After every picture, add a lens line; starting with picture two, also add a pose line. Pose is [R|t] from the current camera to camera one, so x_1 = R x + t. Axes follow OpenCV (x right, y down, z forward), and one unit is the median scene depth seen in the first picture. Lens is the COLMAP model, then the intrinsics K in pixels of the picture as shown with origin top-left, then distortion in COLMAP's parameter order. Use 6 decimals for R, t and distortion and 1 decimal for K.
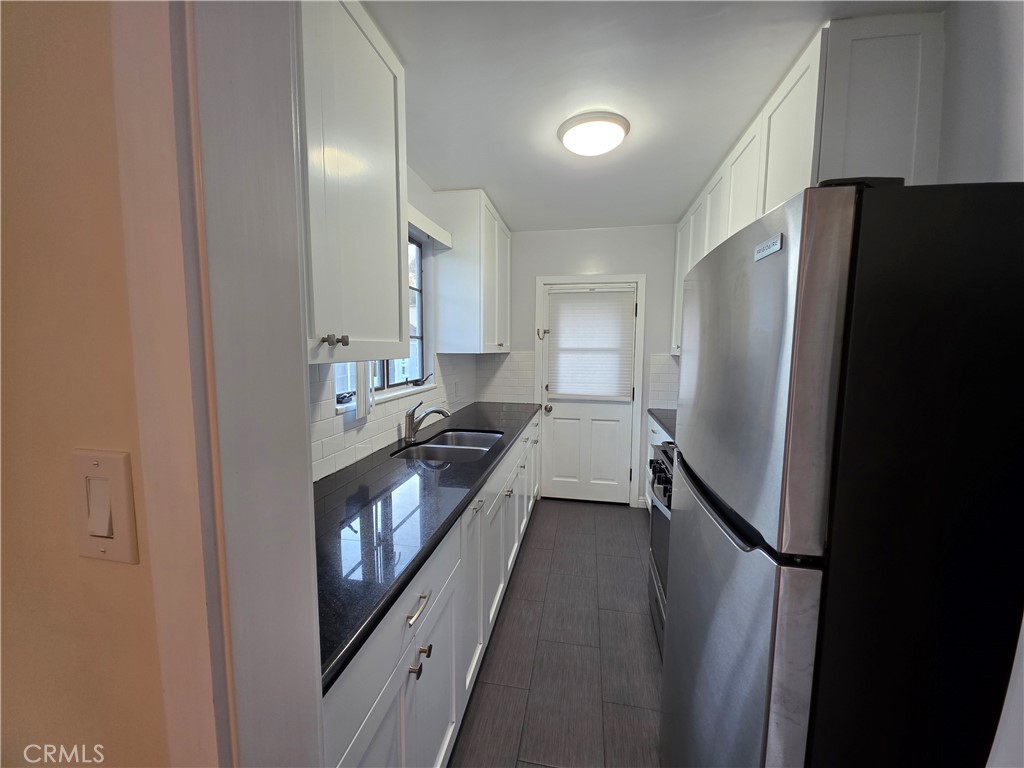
lens RADIAL K [[408.5, 0, 507.6], [0, 408.5, 383.9], [0, 0, 1]] dist [0.004043, -0.004000]
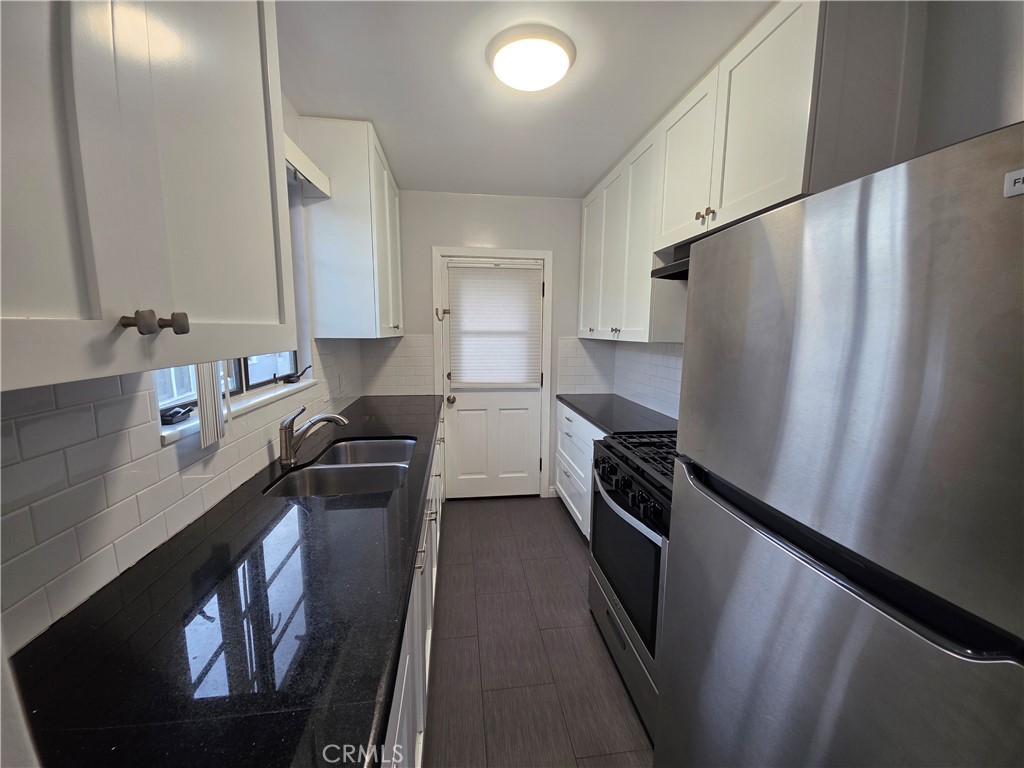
lens RADIAL K [[408.5, 0, 510.0], [0, 408.5, 383.7], [0, 0, 1]] dist [0.004043, -0.004000]
pose [[0.948154, -0.043584, 0.314808, -0.074775], [0.029238, 0.998313, 0.050153, -0.019238], [-0.316463, -0.038348, 0.947829, 0.169080]]
